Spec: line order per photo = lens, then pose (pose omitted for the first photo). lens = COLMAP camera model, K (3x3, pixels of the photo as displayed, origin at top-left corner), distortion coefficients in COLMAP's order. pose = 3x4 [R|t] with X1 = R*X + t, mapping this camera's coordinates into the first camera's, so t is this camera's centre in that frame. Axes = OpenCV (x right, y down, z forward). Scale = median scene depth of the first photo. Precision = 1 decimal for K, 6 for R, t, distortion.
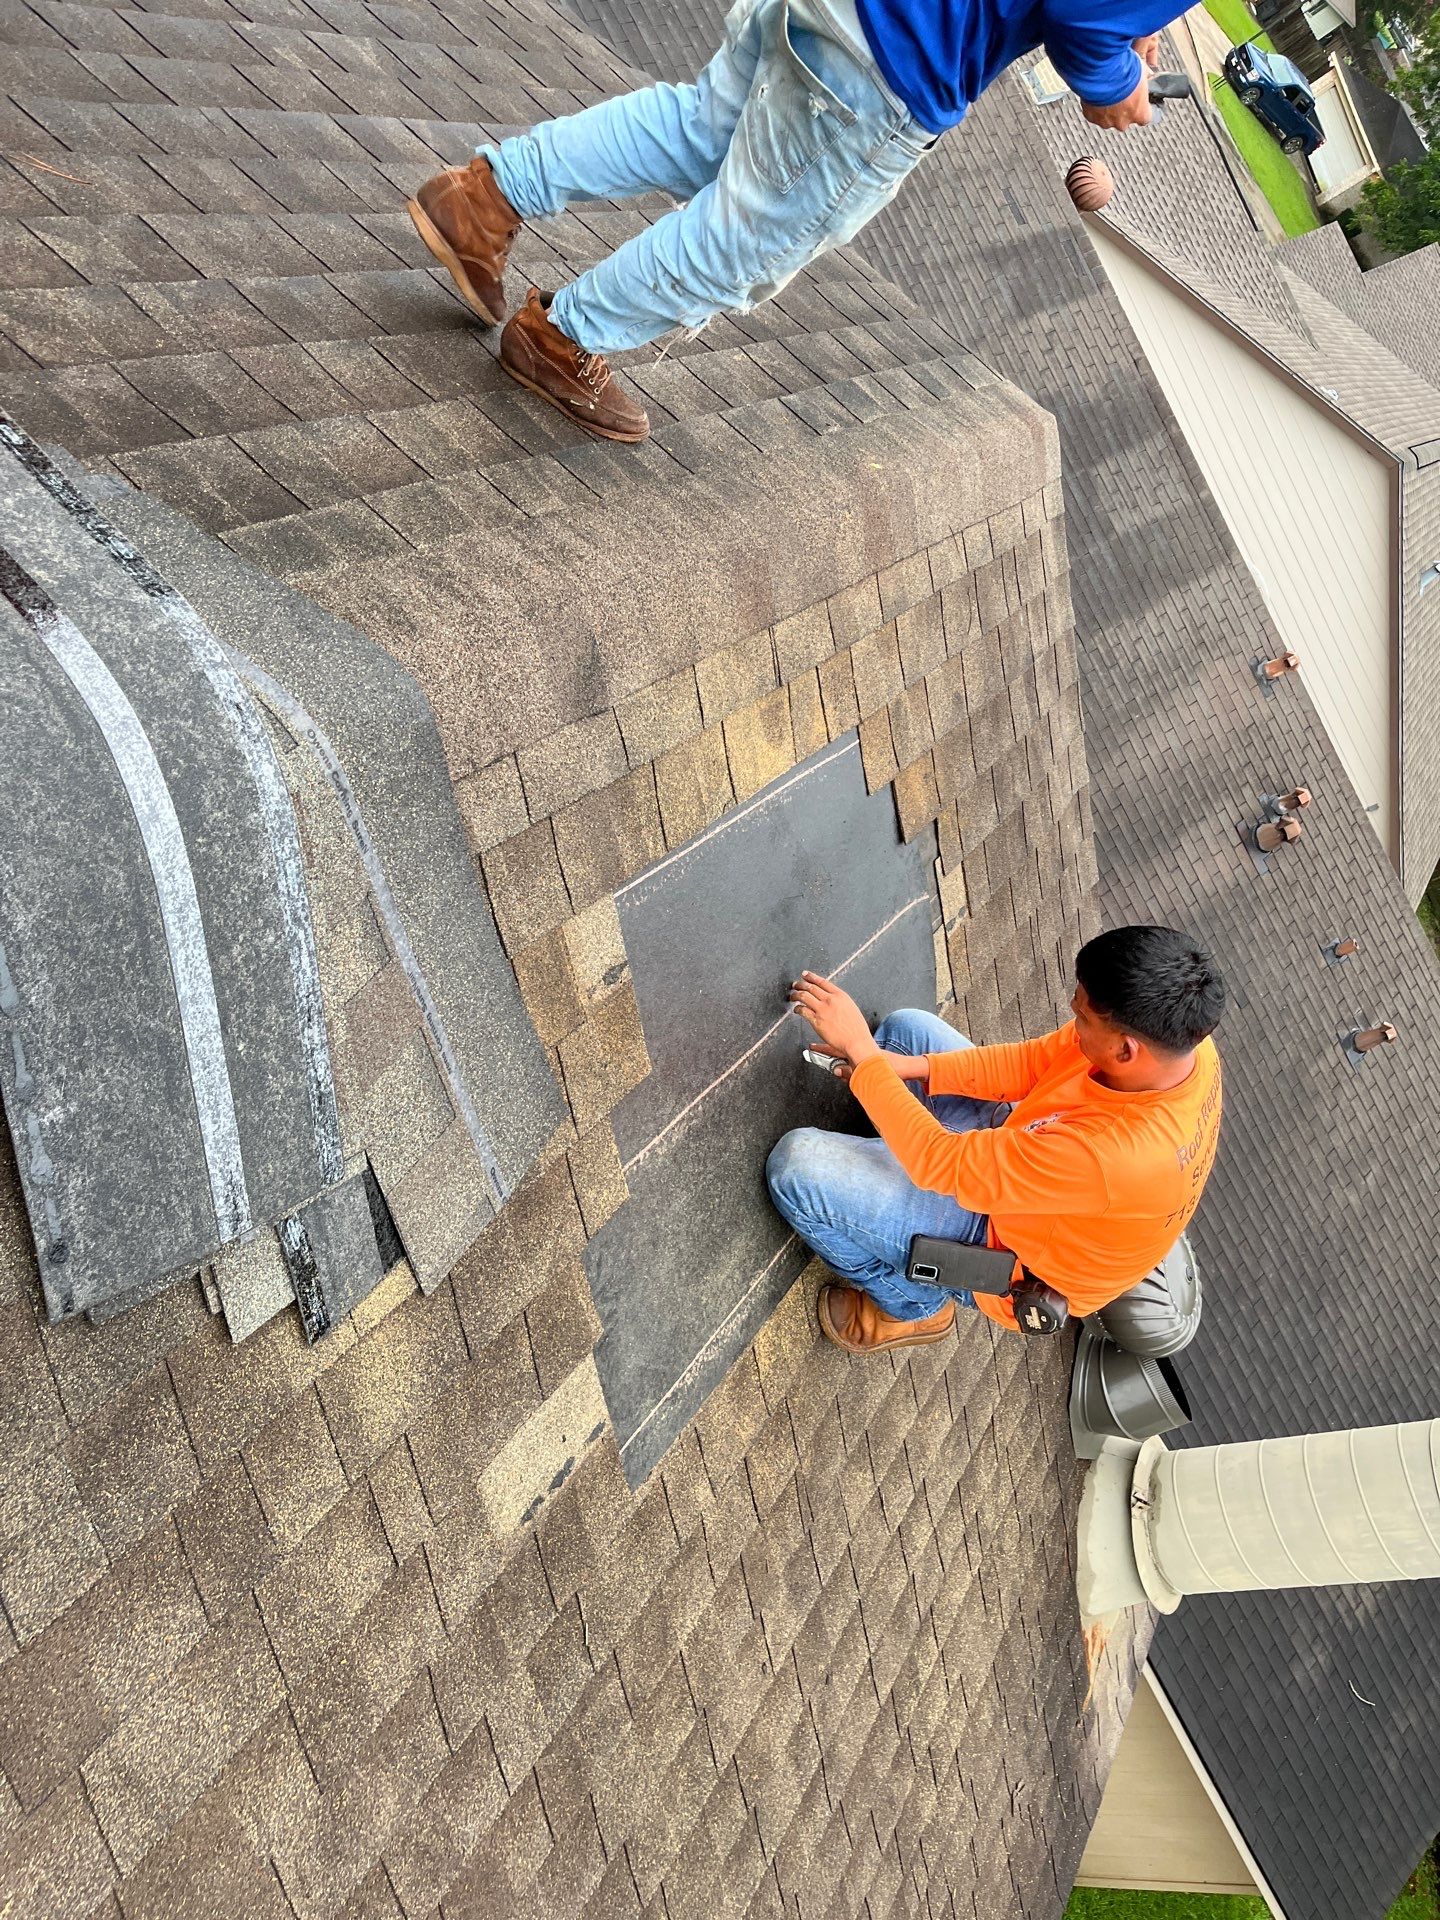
lens RADIAL K [[1467.3, 0, 717.1], [0, 1467.3, 959.2], [0, 0, 1]] dist [0.069219, -0.099884]
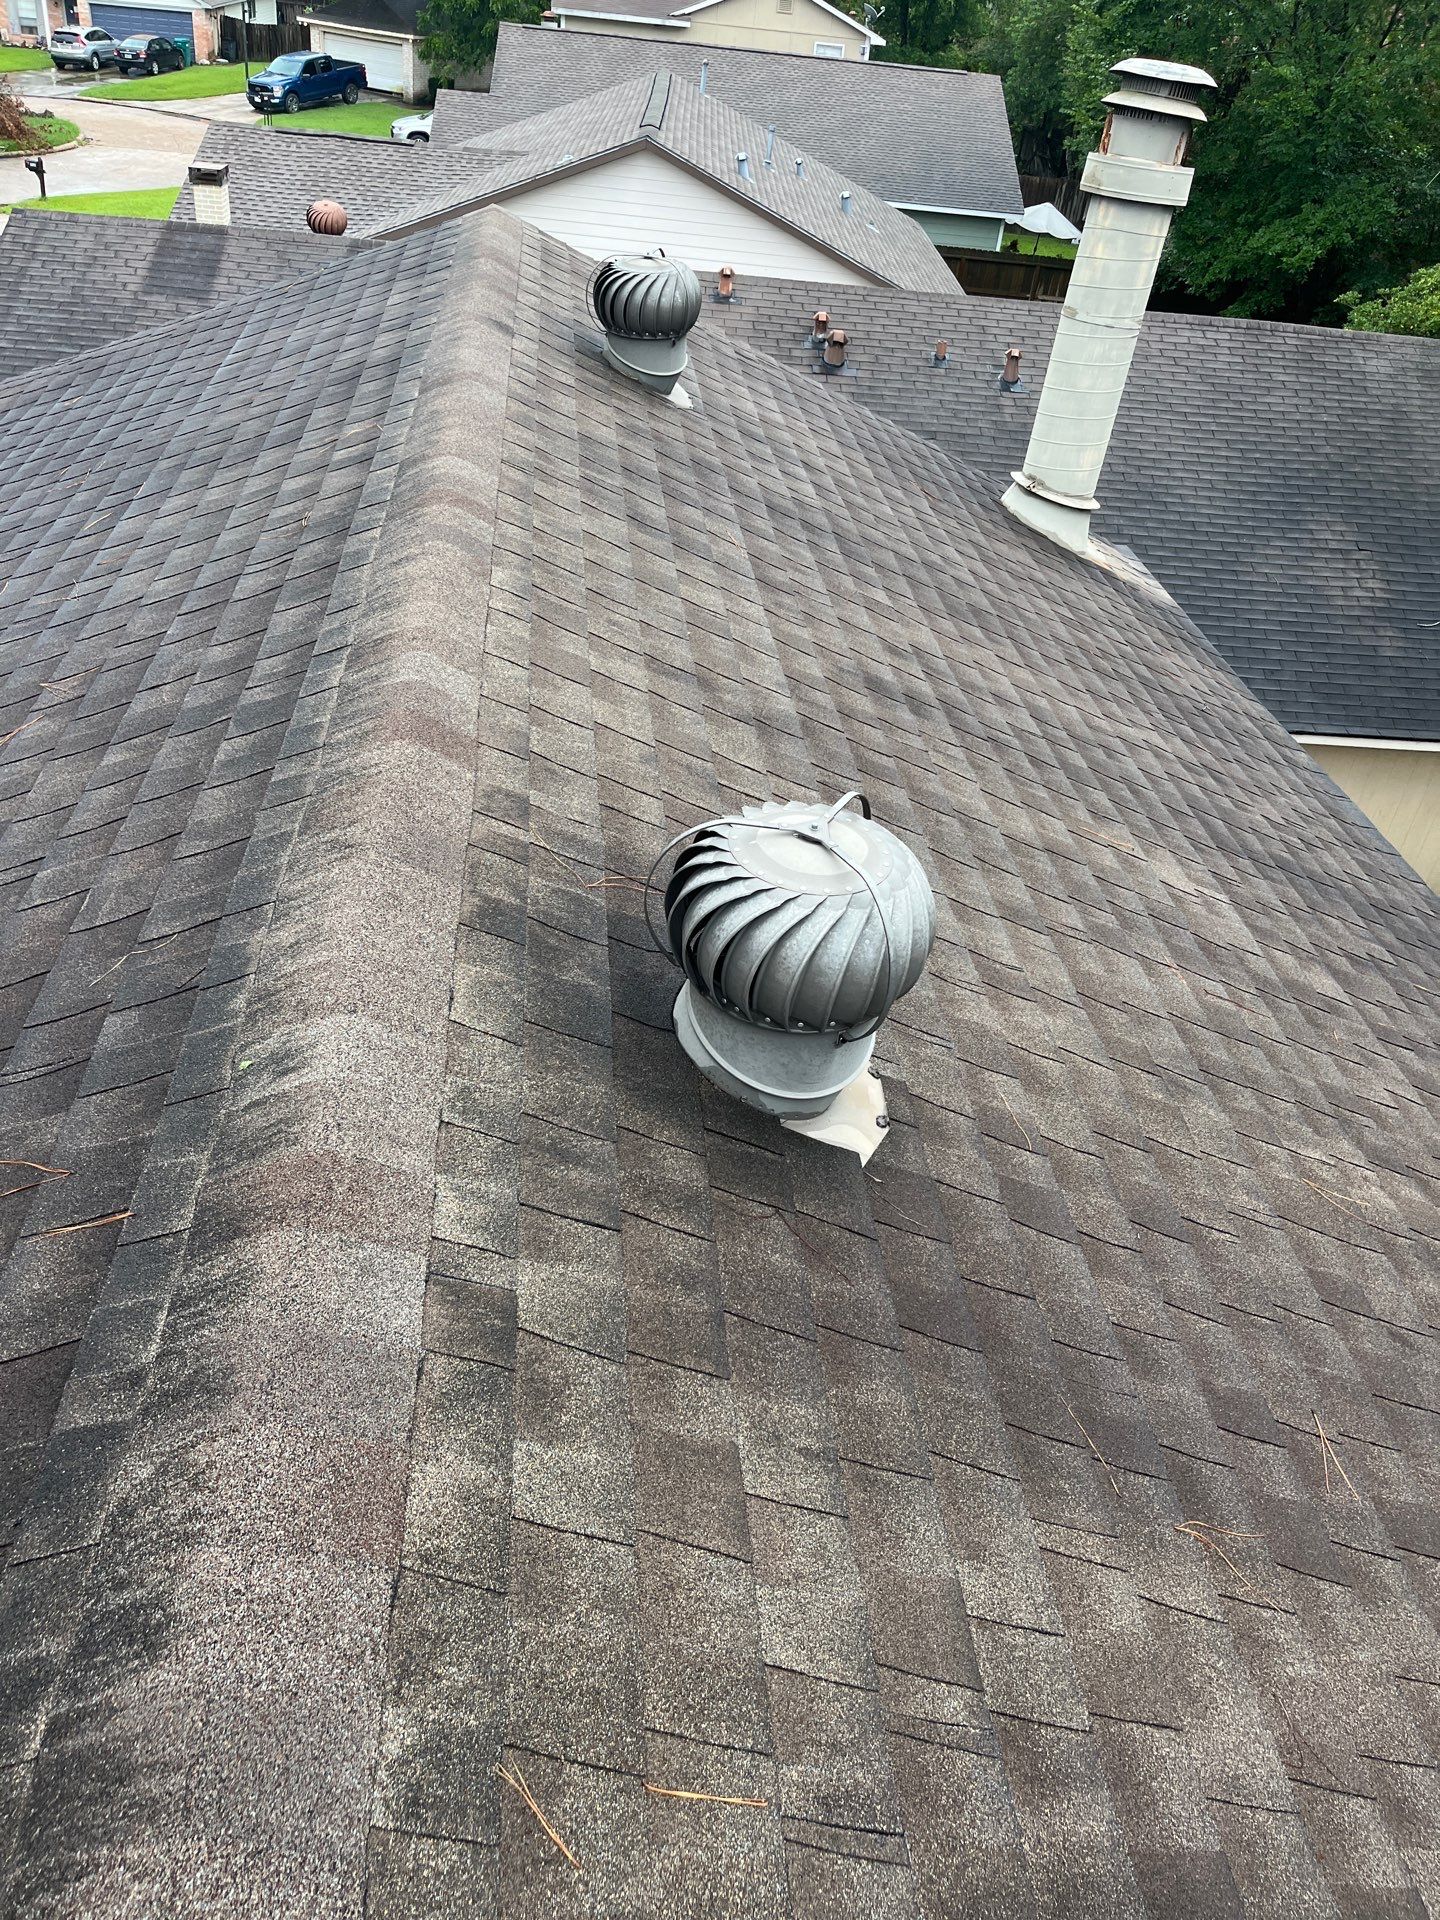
lens RADIAL K [[1467.3, 0, 719.3], [0, 1467.3, 967.4], [0, 0, 1]] dist [0.069219, -0.099884]
pose [[0.517466, -0.855576, 0.014794, -0.714389], [0.855647, 0.517155, -0.020439, 0.626613], [0.009837, 0.023235, 0.999682, -1.279888]]
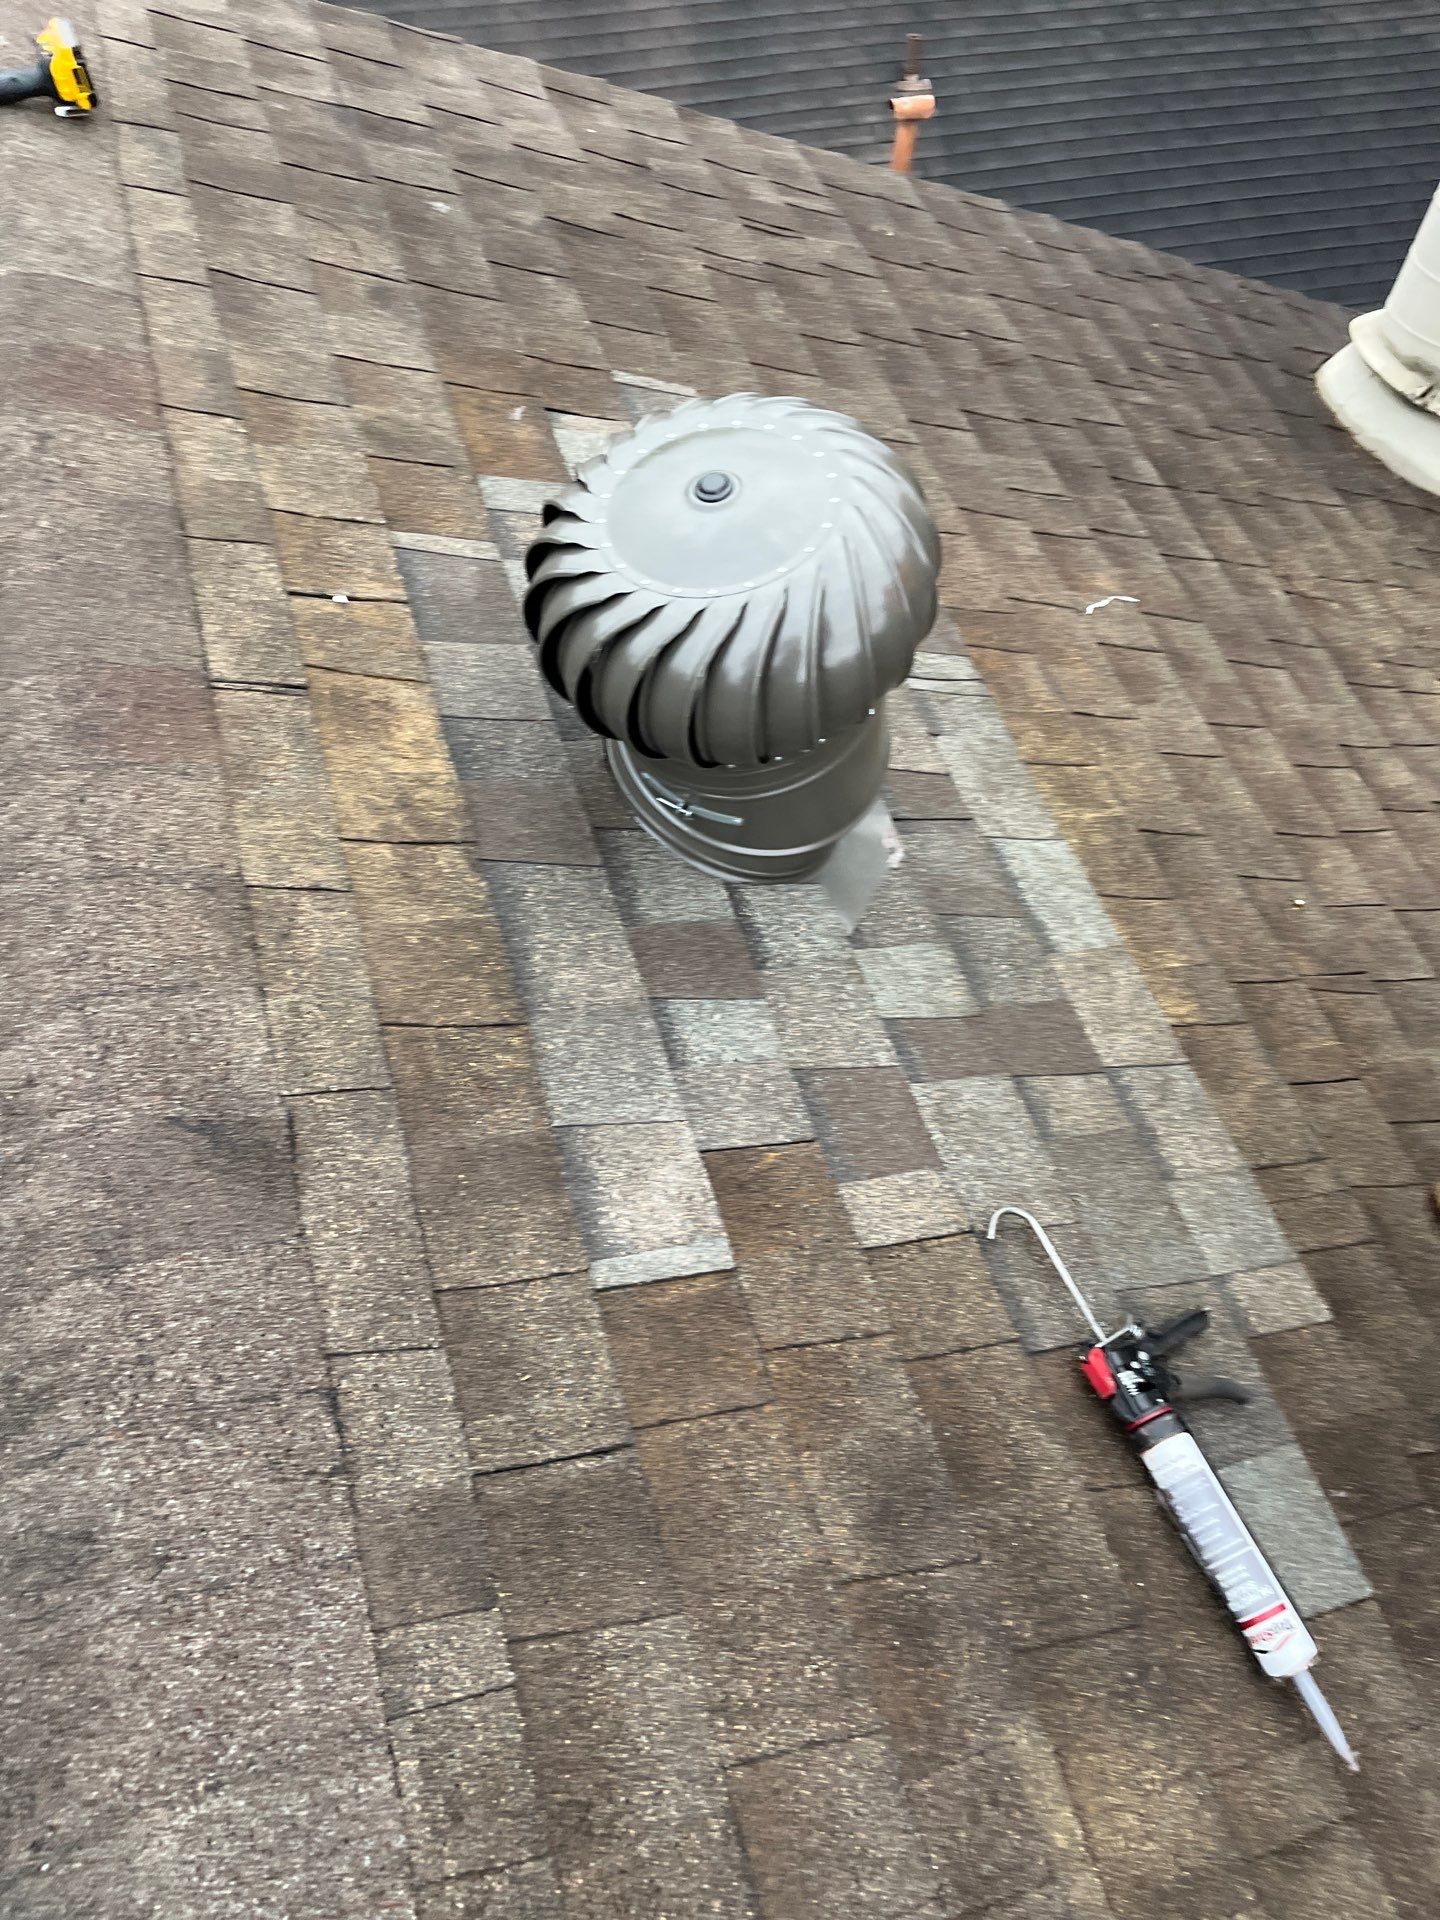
lens RADIAL K [[1467.3, 0, 693.1], [0, 1467.3, 963.5], [0, 0, 1]] dist [0.069219, -0.099884]
pose [[0.360221, -0.883533, -0.299349, 0.184842], [0.925571, 0.298449, 0.232909, -0.140555], [-0.116442, -0.360968, 0.925280, 0.334911]]
